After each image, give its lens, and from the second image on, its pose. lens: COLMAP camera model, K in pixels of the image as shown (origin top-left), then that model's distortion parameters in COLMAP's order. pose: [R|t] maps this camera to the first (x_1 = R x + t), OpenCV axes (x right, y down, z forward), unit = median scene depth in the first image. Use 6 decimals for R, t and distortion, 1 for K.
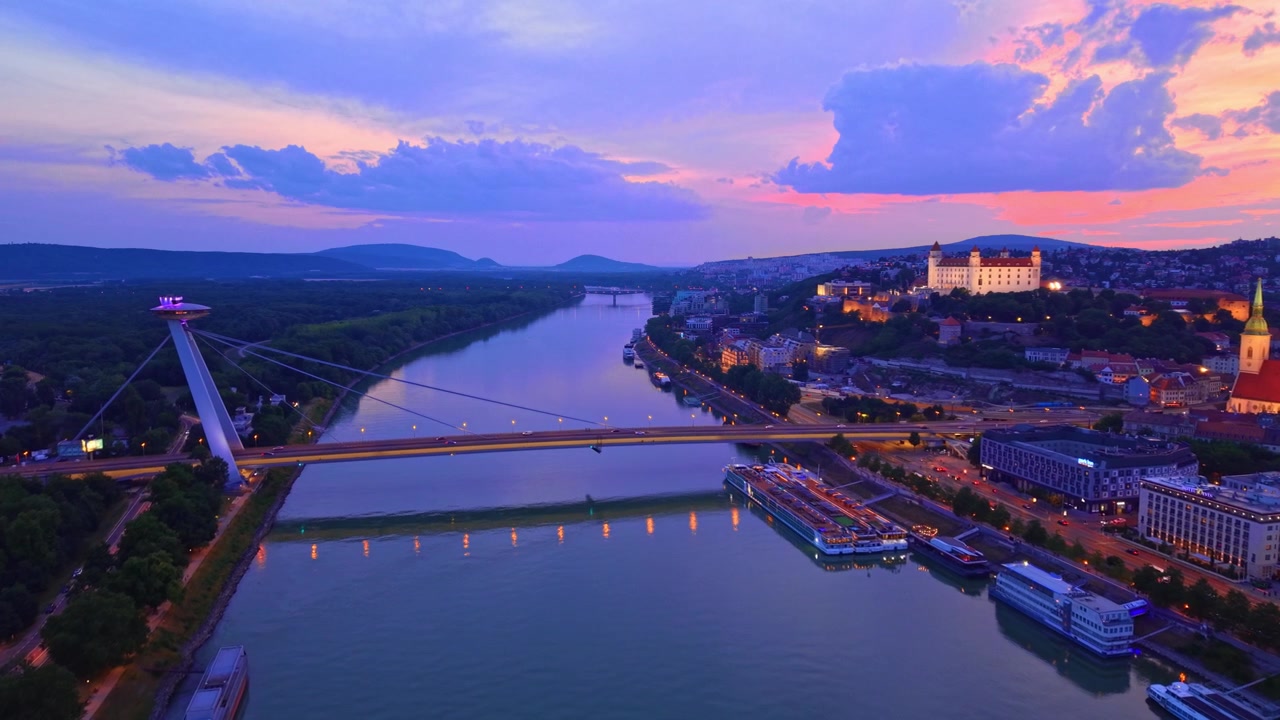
lens RADIAL K [[915.3, 0, 640.0], [0, 915.3, 360.0], [0, 0, 1]] dist [0.077979, -0.121472]
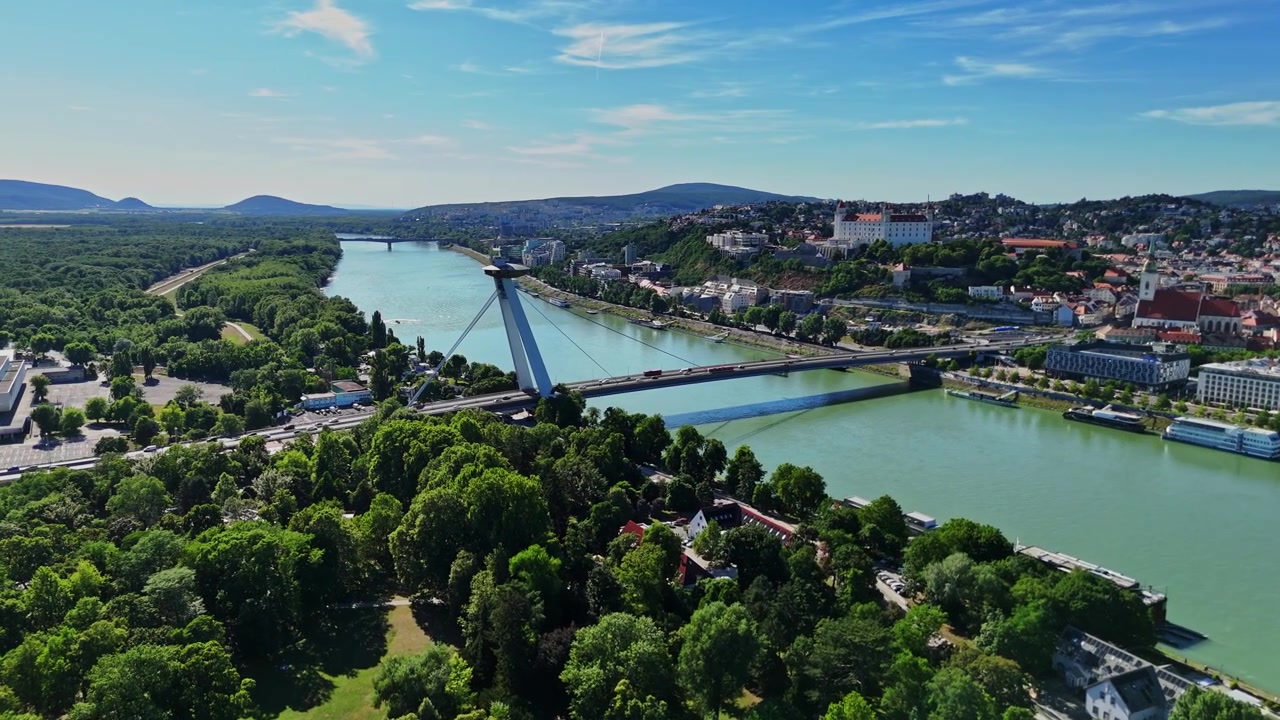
lens RADIAL K [[954.0, 0, 640.0], [0, 954.0, 360.0], [0, 0, 1]] dist [0.067008, -0.066688]
pose [[0.943941, -0.046687, 0.326797, -0.350459], [0.029118, 0.997866, 0.058451, -0.002197], [-0.328828, -0.045659, 0.943285, -0.093223]]
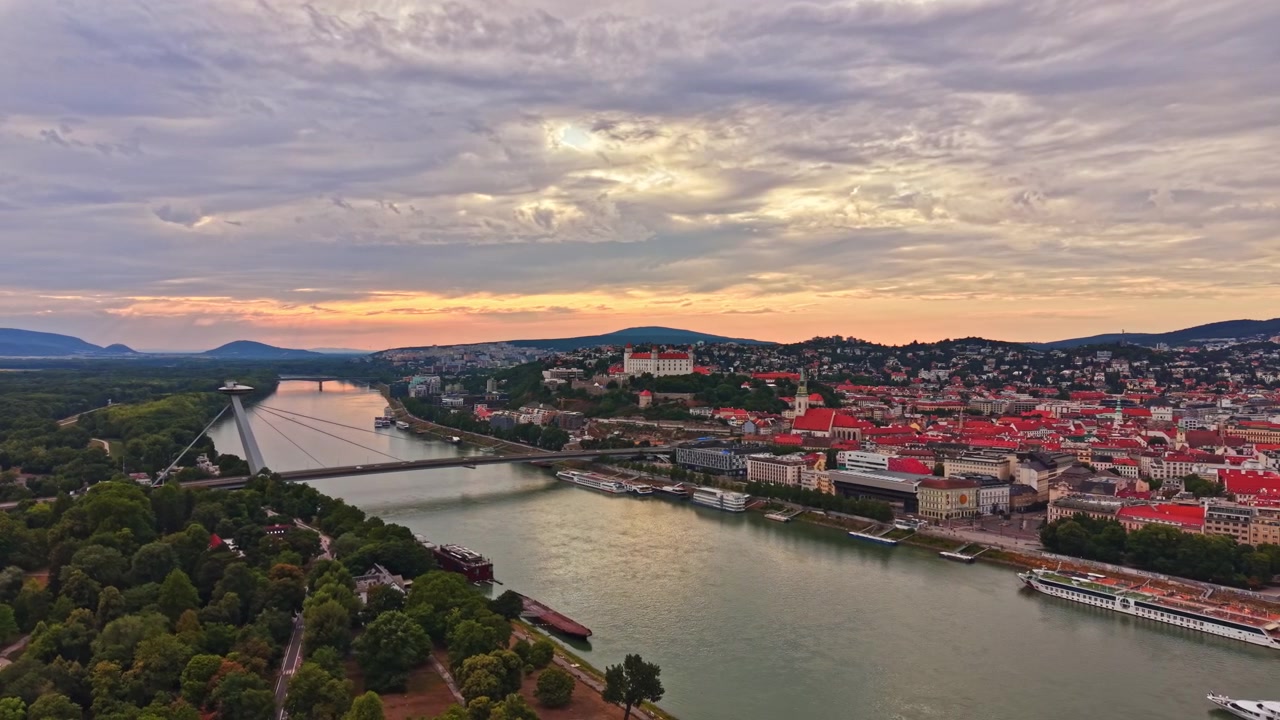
lens RADIAL K [[915.3, 0, 640.0], [0, 915.3, 360.0], [0, 0, 1]] dist [0.077979, -0.121472]
pose [[0.934336, -0.003282, 0.356378, -0.196242], [0.036665, 0.995537, -0.086957, 0.031765], [-0.354502, 0.094314, 0.930287, -0.395732]]
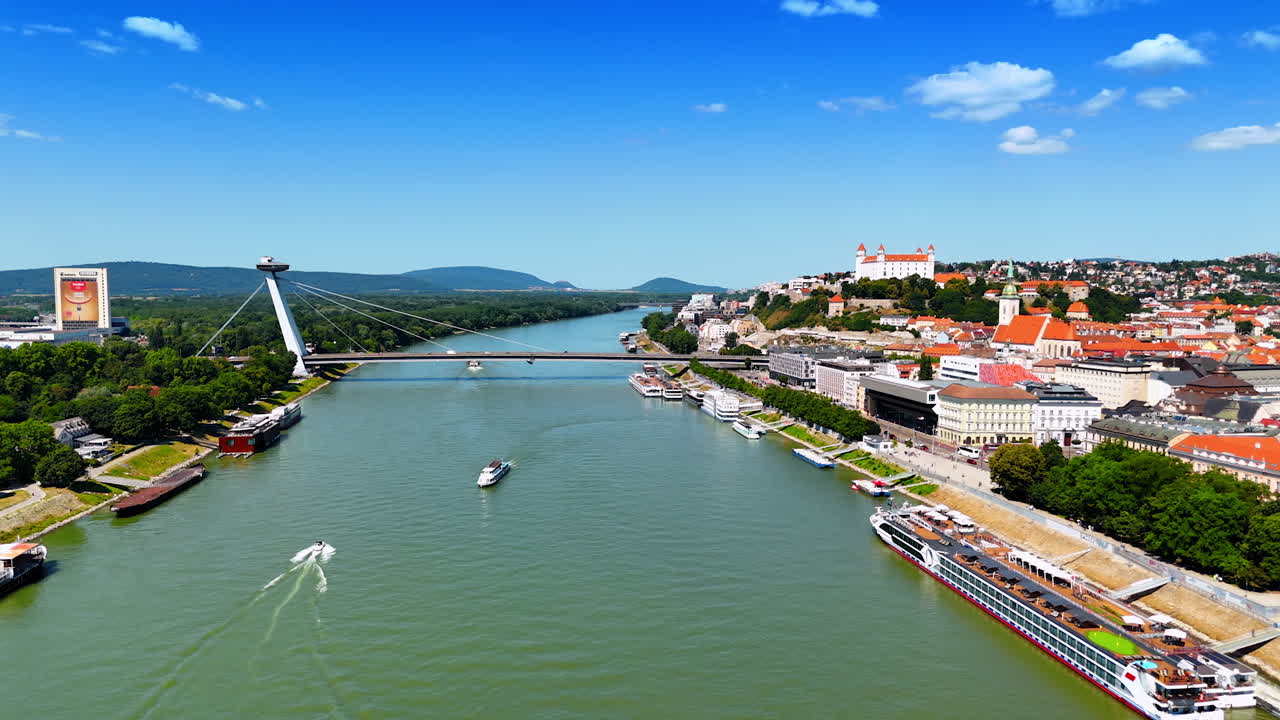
lens RADIAL K [[954.0, 0, 640.0], [0, 954.0, 360.0], [0, 0, 1]] dist [0.067008, -0.066688]
pose [[0.995911, 0.015219, -0.089049, 0.147328], [-0.017987, 0.999377, -0.030363, 0.074046], [0.088532, 0.031841, 0.995564, -0.302320]]
